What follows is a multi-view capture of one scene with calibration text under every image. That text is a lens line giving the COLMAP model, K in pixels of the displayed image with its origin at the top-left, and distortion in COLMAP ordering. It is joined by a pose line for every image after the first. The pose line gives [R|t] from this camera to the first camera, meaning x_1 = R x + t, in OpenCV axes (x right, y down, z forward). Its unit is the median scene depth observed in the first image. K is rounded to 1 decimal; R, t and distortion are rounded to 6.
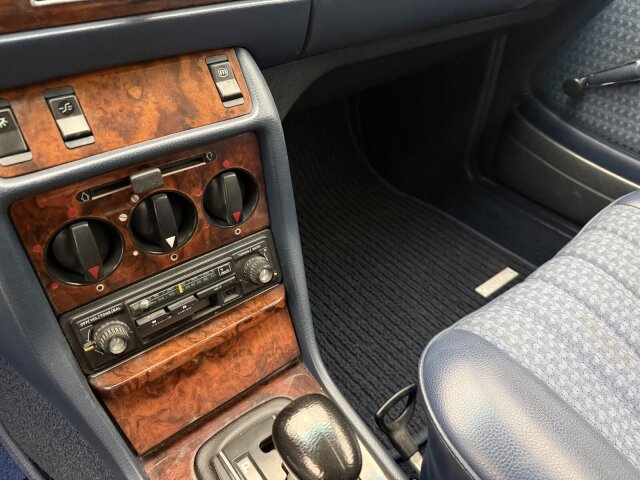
lens RADIAL K [[456.6, 0, 317.0], [0, 456.6, 241.9], [0, 0, 1]] dist [0.015071, -0.031219]
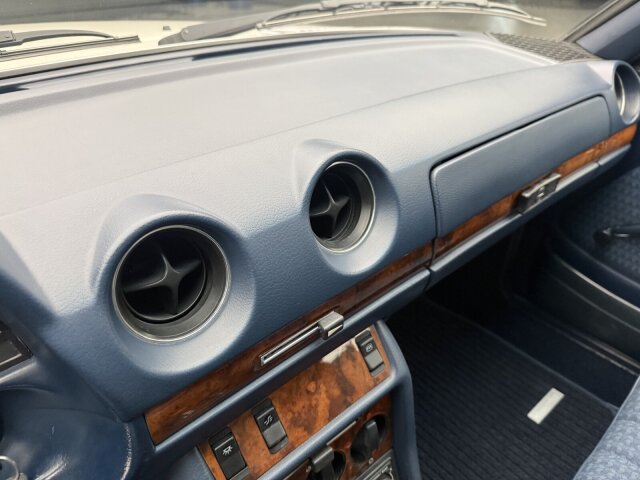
lens RADIAL K [[456.6, 0, 322.3], [0, 456.6, 234.7], [0, 0, 1]] dist [0.015071, -0.031219]
pose [[0.998392, -0.047759, 0.030537, -0.332187], [0.050637, 0.993526, -0.101694, -0.519588], [-0.025483, 0.103077, 0.994347, -0.218718]]
